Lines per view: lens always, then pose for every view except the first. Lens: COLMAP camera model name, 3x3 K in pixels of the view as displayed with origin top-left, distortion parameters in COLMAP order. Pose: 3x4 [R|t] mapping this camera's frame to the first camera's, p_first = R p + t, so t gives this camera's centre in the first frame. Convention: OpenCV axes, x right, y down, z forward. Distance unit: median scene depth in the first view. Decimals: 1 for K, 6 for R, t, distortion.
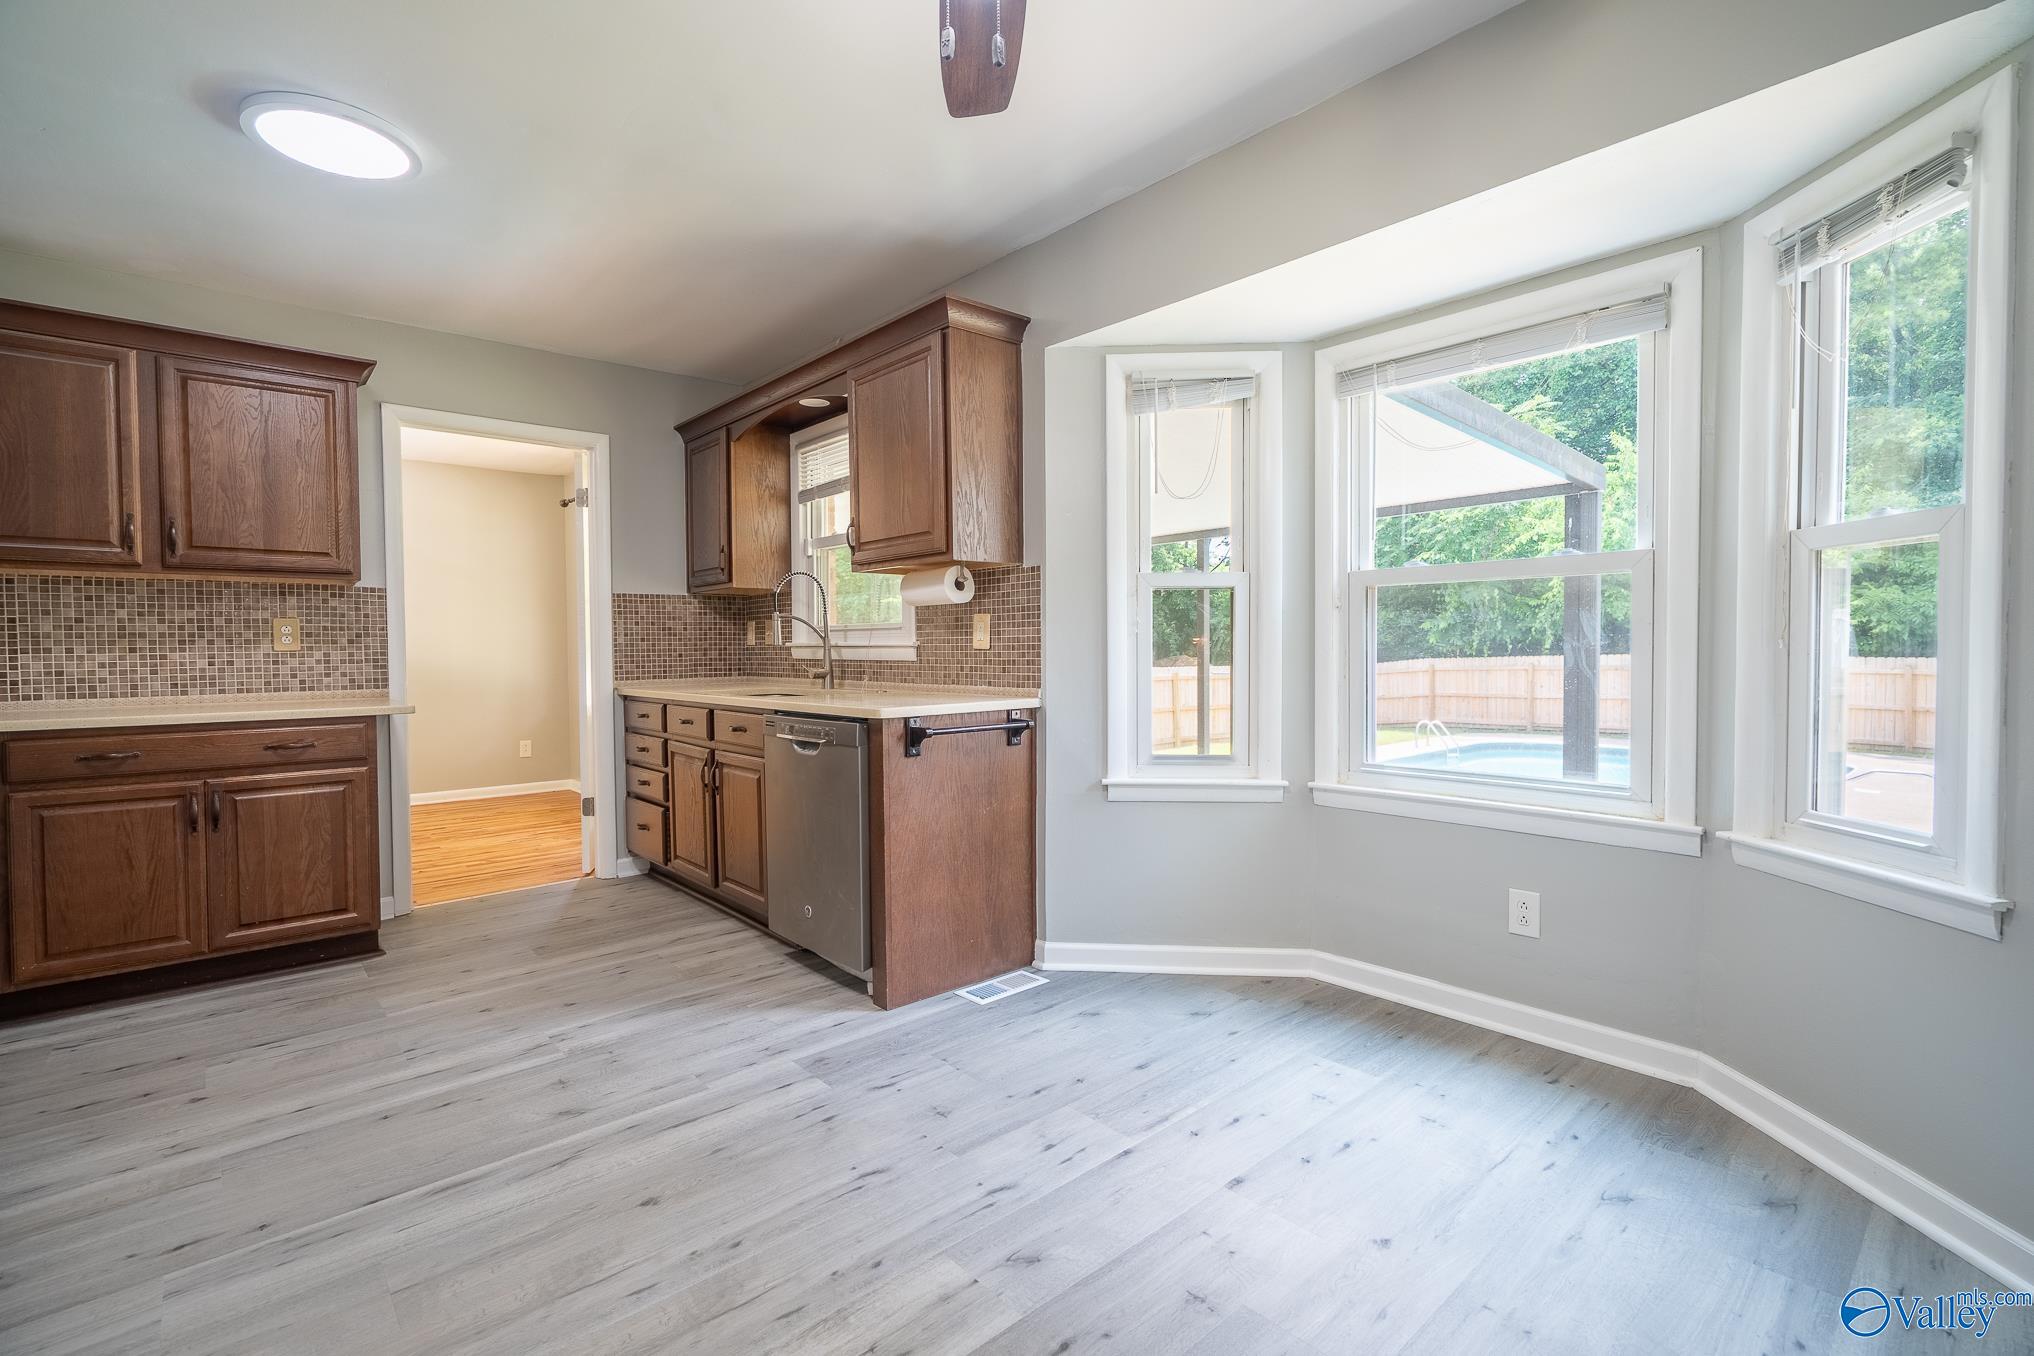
lens RADIAL K [[947.0, 0, 1001.6], [0, 947.0, 680.6], [0, 0, 1]] dist [-0.000588, 0.000361]
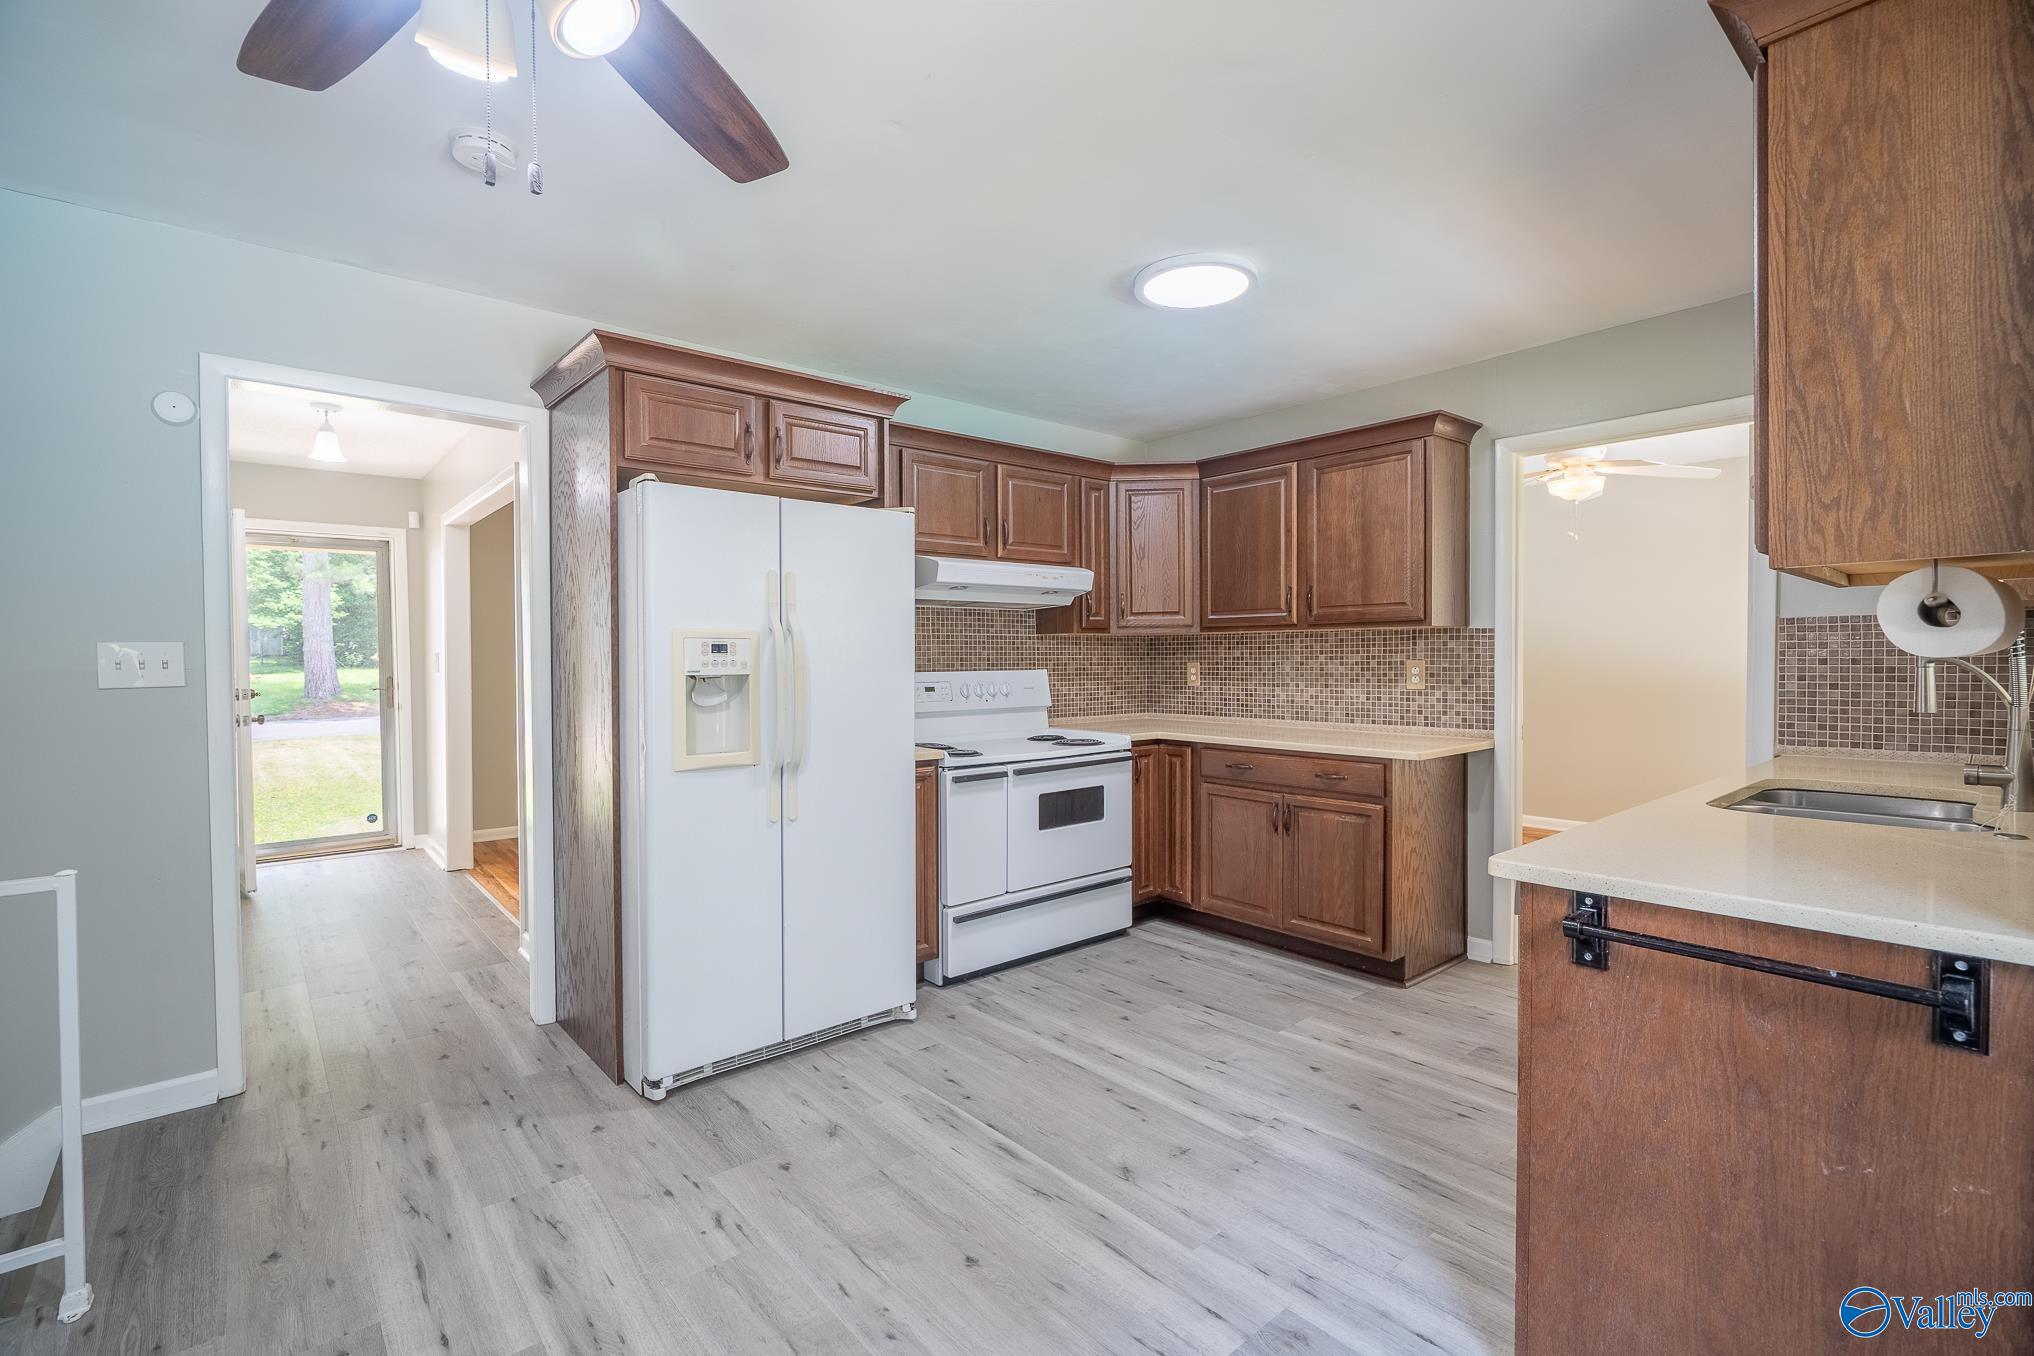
lens RADIAL K [[885.4, 0, 969.7], [0, 885.4, 675.3], [0, 0, 1]] dist [-0.000767, 0.000064]
pose [[-0.023895, 0.025755, -0.999383, 0.361789], [-0.023378, 0.999380, 0.026314, -0.077082], [0.999441, 0.023992, -0.023278, 0.610436]]
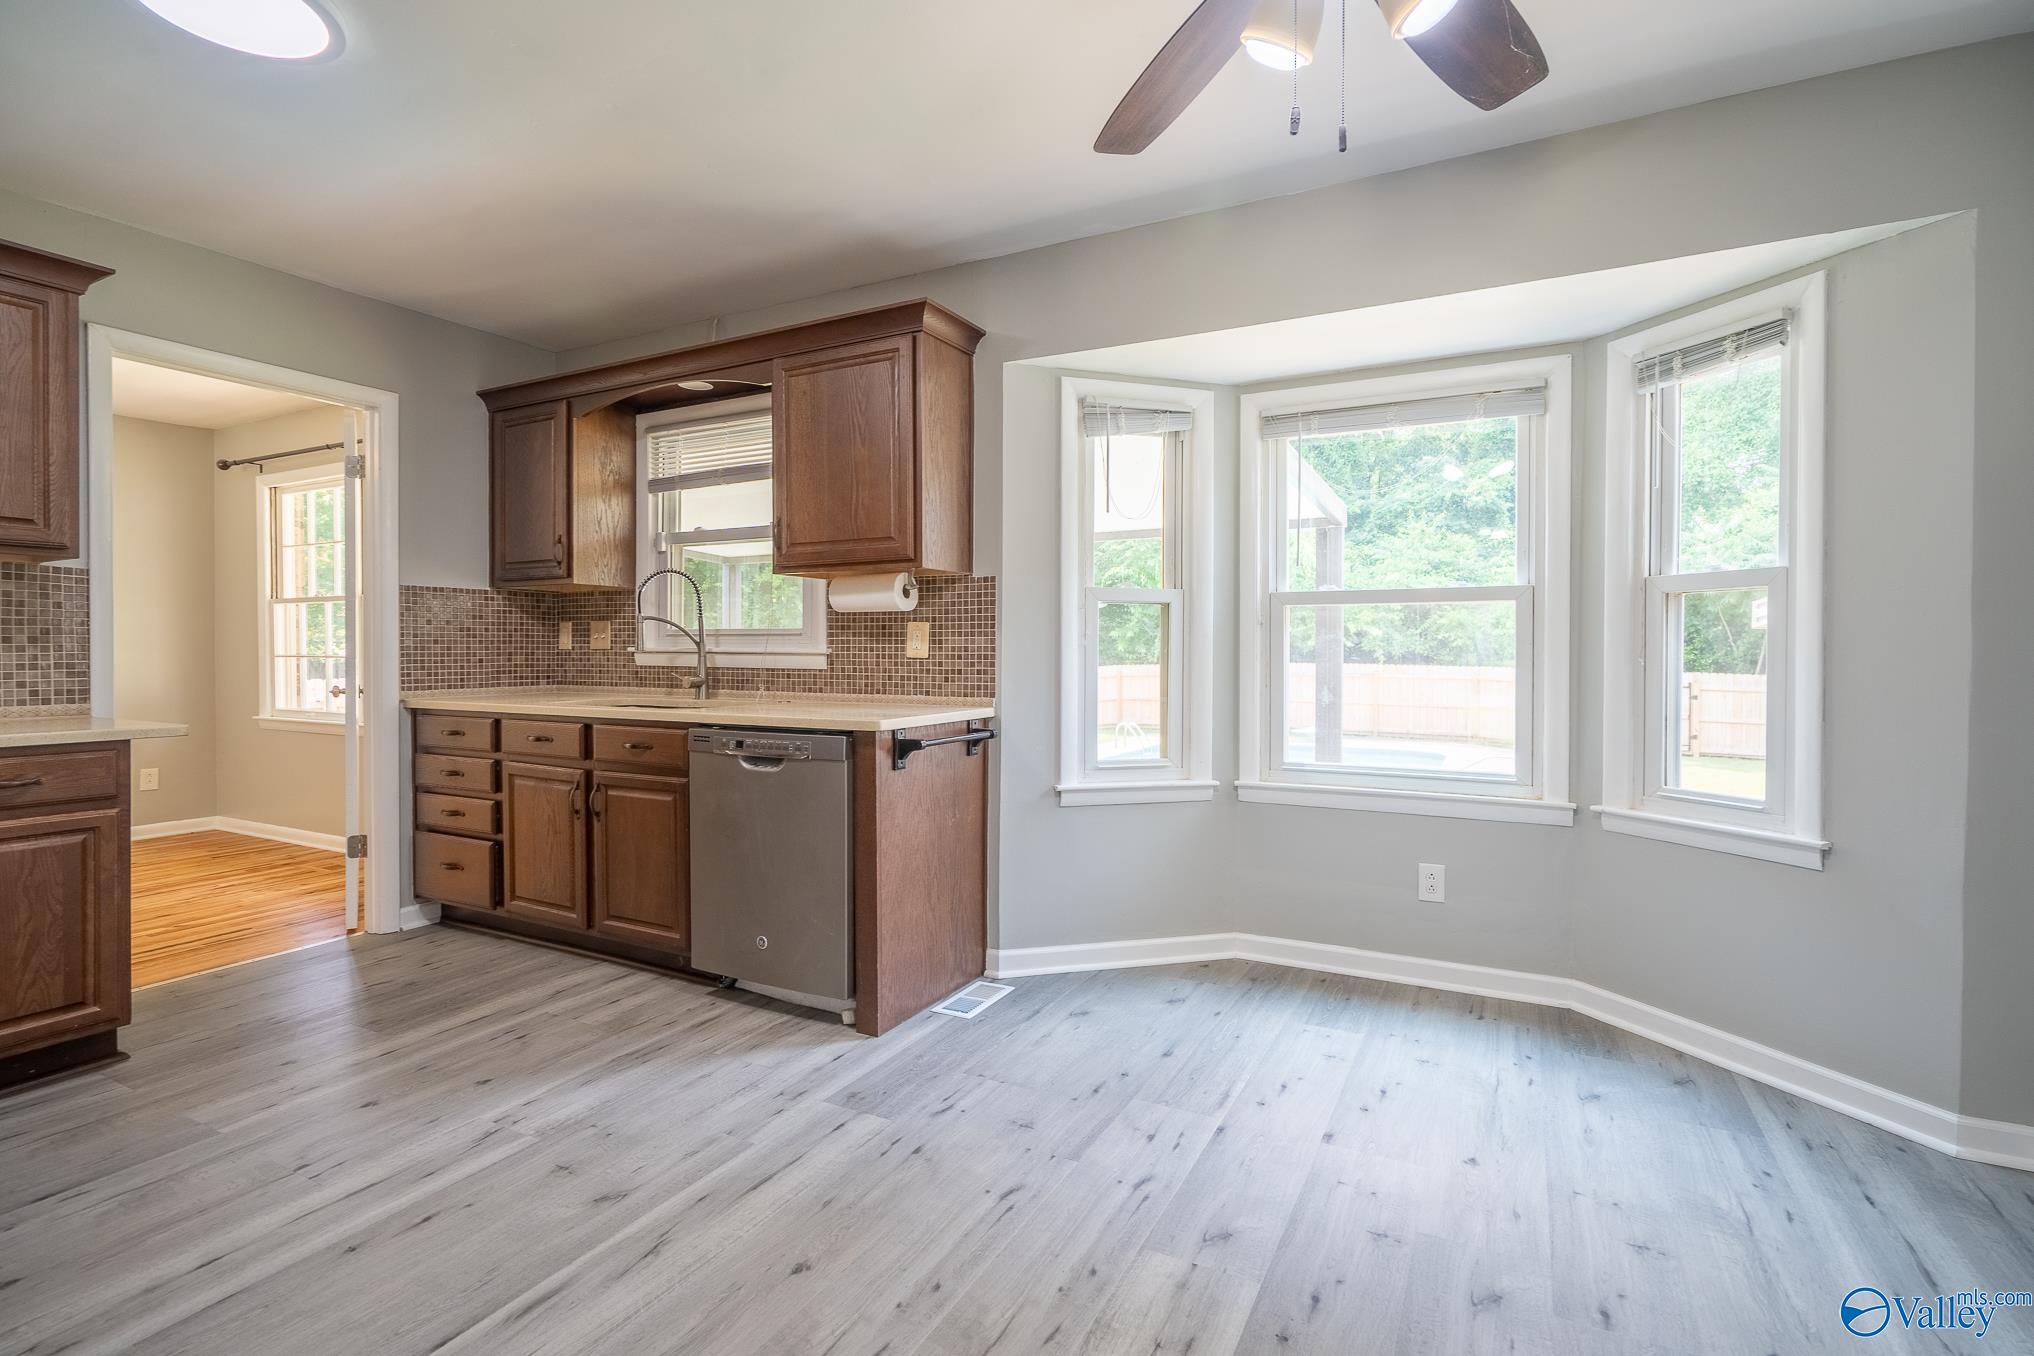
lens RADIAL K [[974.0, 0, 1007.3], [0, 974.0, 668.1], [0, 0, 1]] dist [-0.000771, 0.000890]
pose [[0.933332, 0.003820, 0.358993, -0.317978], [0.002528, 0.999849, -0.017210, -0.005524], [-0.359005, 0.016970, 0.933181, 0.027890]]
